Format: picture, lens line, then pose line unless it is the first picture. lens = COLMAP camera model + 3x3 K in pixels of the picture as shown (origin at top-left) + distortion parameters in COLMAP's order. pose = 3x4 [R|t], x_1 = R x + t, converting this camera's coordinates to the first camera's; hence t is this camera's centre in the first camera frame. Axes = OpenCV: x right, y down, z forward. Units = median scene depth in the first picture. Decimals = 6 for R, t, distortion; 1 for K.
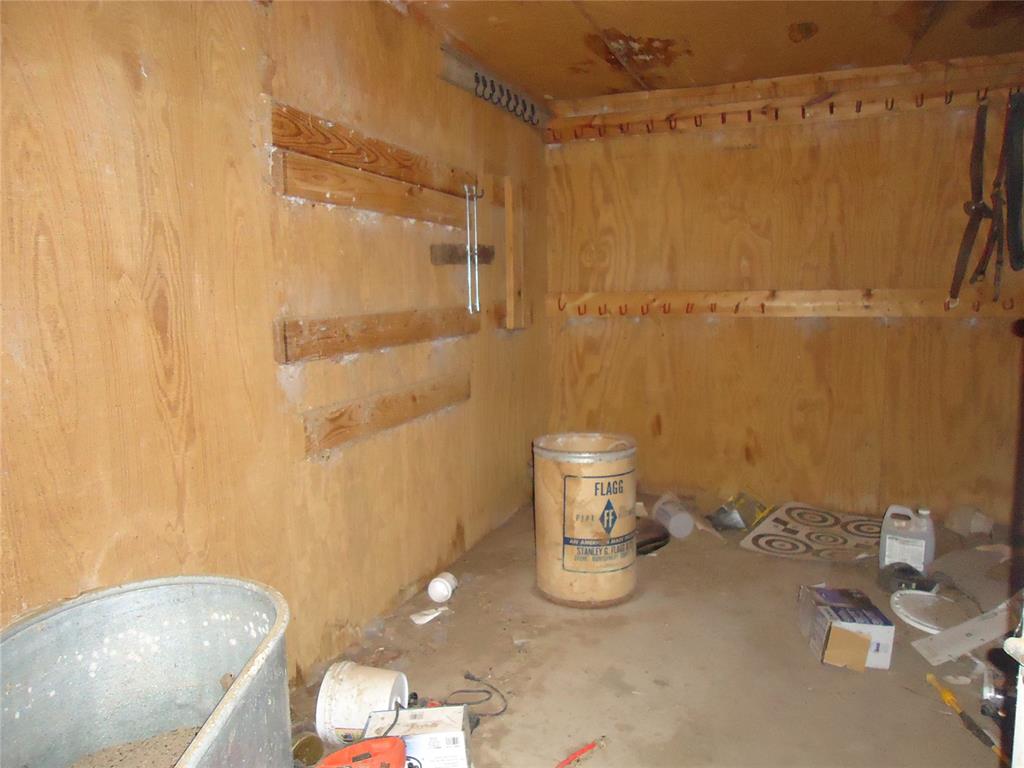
lens RADIAL K [[855.4, 0, 512.0], [0, 855.4, 384.0], [0, 0, 1]] dist [-0.000900, -0.003741]
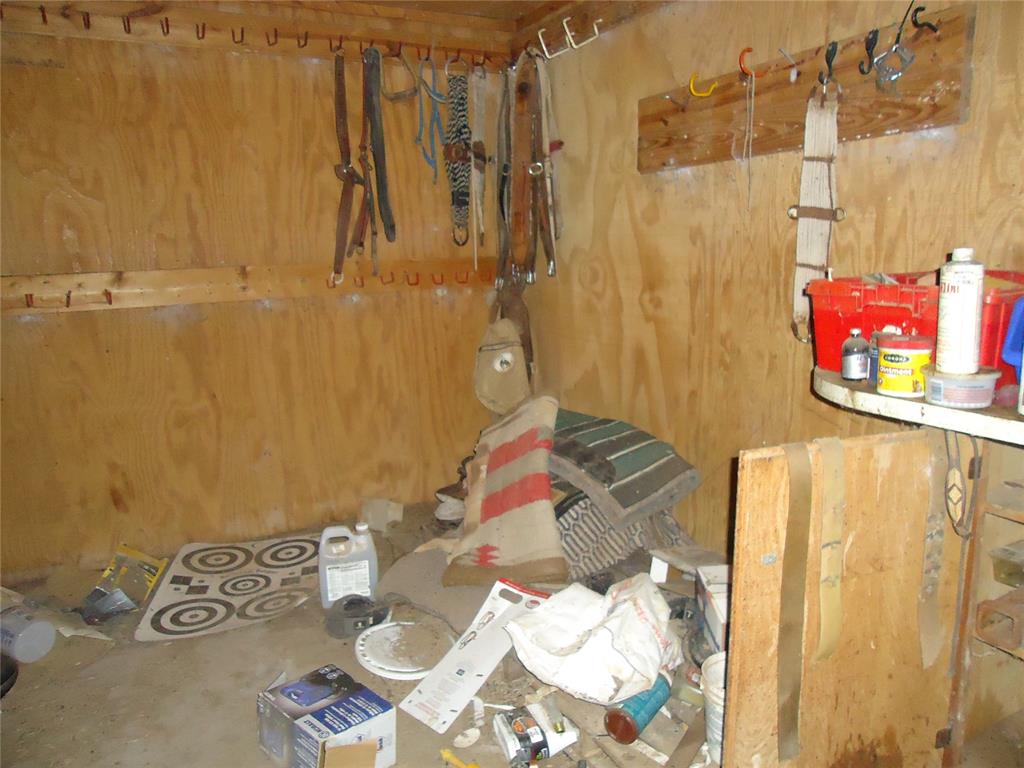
lens RADIAL K [[754.9, 0, 512.0], [0, 754.9, 384.0], [0, 0, 1]] dist [-0.000178, 0.003439]
pose [[0.670697, -0.138717, 0.728645, 0.049982], [0.114408, 0.989948, 0.083154, -0.031223], [-0.732855, 0.027591, 0.679825, 0.332087]]
